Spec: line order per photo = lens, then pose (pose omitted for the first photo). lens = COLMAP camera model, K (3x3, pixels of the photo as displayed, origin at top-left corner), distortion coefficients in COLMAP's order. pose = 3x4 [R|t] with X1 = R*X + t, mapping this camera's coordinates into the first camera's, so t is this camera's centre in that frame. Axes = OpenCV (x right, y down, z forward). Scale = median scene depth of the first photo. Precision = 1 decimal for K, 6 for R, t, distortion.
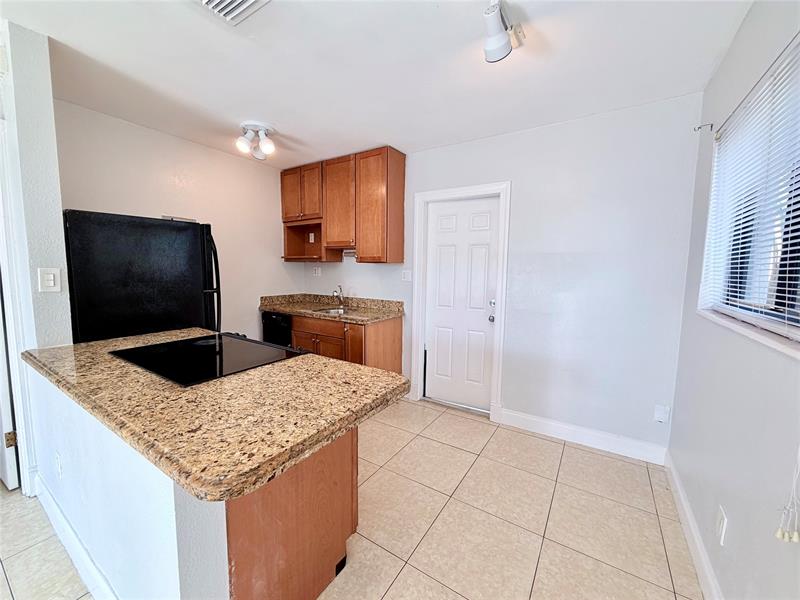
lens RADIAL K [[313.2, 0, 399.1], [0, 313.2, 298.4], [0, 0, 1]] dist [-0.001806, -0.000176]
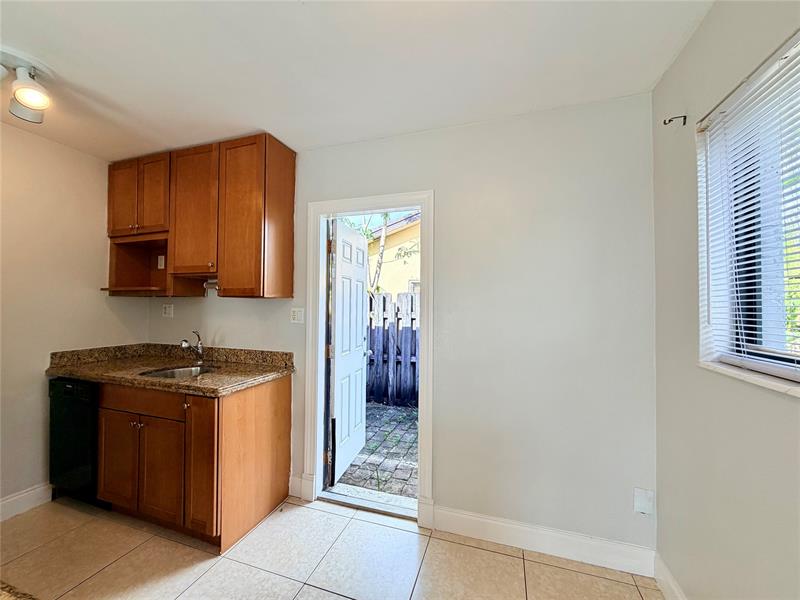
lens RADIAL K [[313.2, 0, 399.1], [0, 313.2, 298.4], [0, 0, 1]] dist [-0.001806, -0.000176]
pose [[0.966509, 0.001352, 0.256629, 0.062238], [0.029258, 0.992886, -0.115419, -0.021795], [-0.254959, 0.119062, 0.959594, 0.245995]]
